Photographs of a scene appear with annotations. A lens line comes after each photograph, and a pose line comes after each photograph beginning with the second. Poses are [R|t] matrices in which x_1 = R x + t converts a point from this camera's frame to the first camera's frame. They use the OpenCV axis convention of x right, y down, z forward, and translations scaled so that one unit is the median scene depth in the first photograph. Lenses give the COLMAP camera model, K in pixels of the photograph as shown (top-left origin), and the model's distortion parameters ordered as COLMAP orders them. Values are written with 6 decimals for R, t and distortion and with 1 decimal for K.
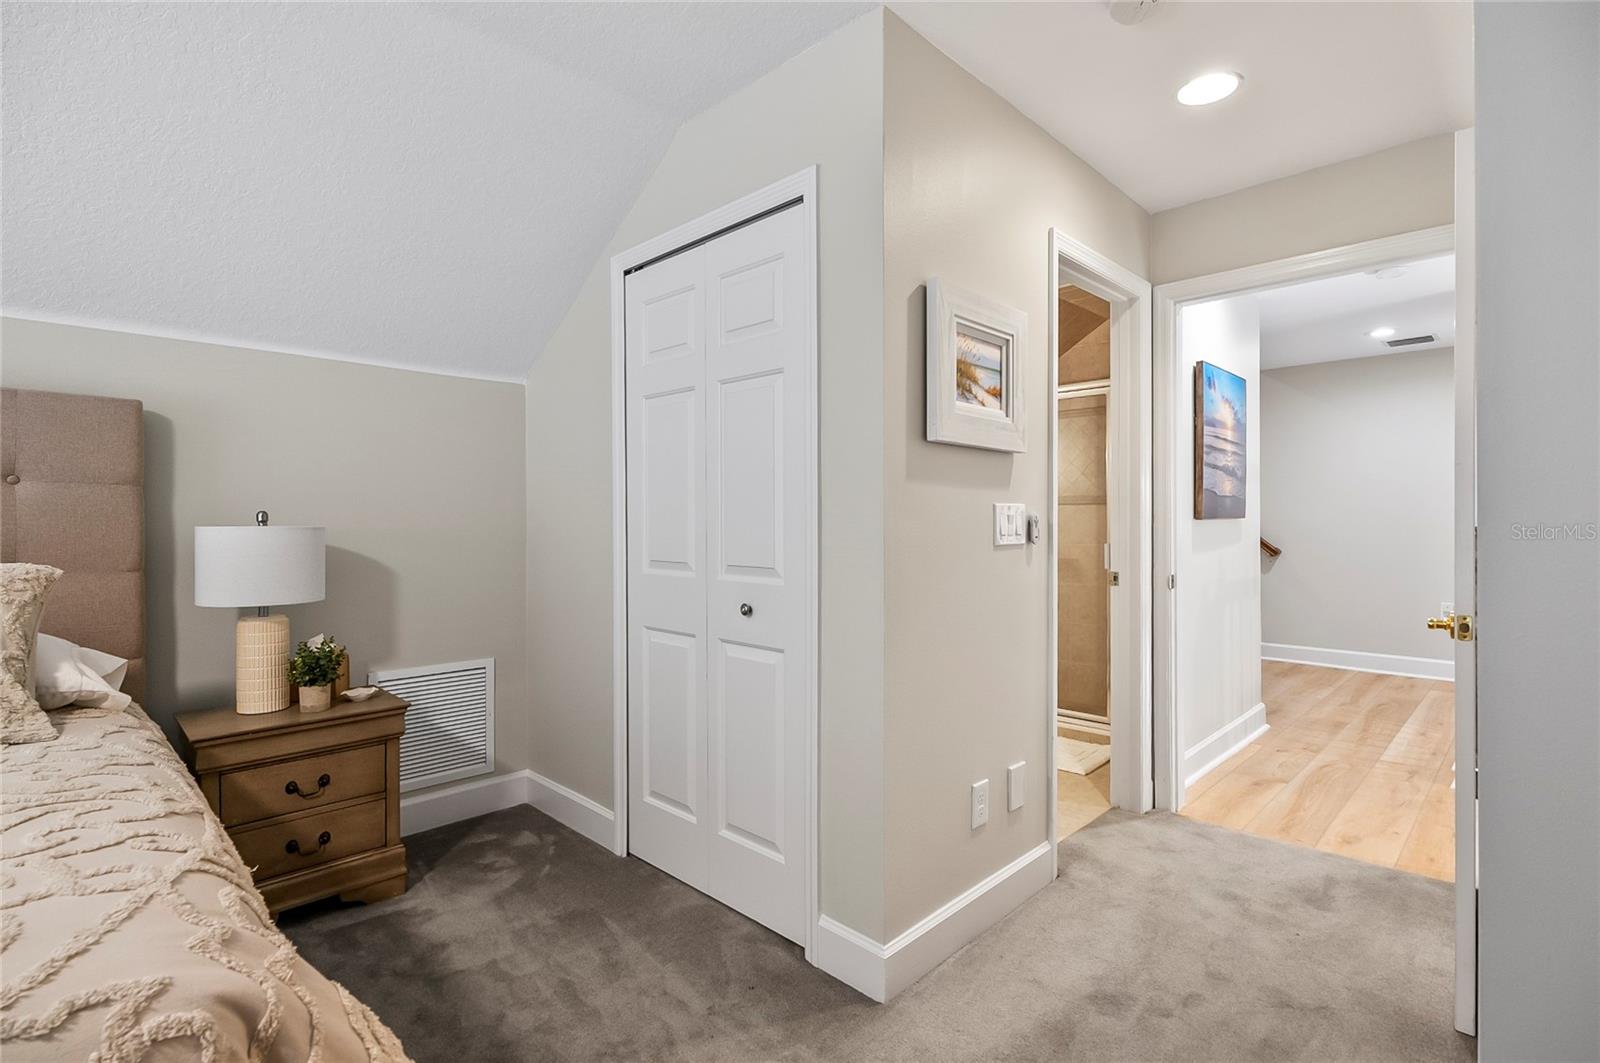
lens RADIAL K [[747.8, 0, 820.0], [0, 747.8, 523.4], [0, 0, 1]] dist [0.001459, -0.000497]
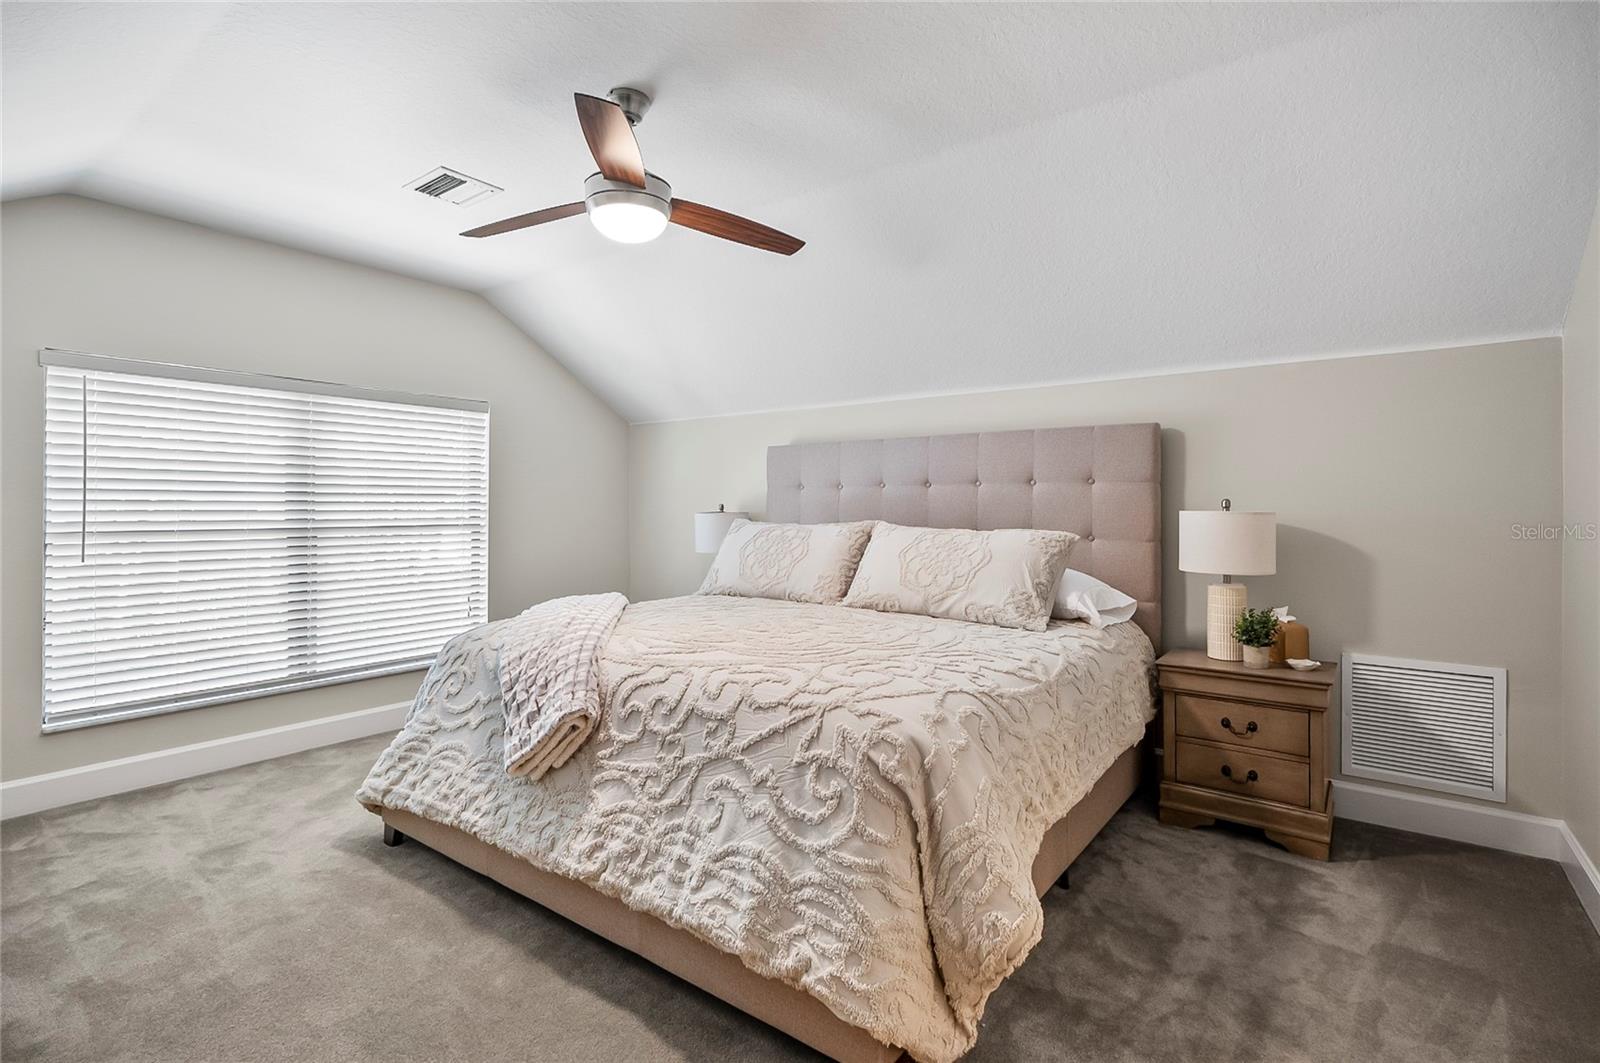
lens RADIAL K [[747.8, 0, 820.0], [0, 747.8, 523.4], [0, 0, 1]] dist [0.001459, -0.000497]
pose [[0.140290, 0.018946, -0.989929, 0.396879], [-0.004268, 0.999819, 0.018531, 0.004664], [0.990101, 0.001625, 0.140346, 0.158611]]
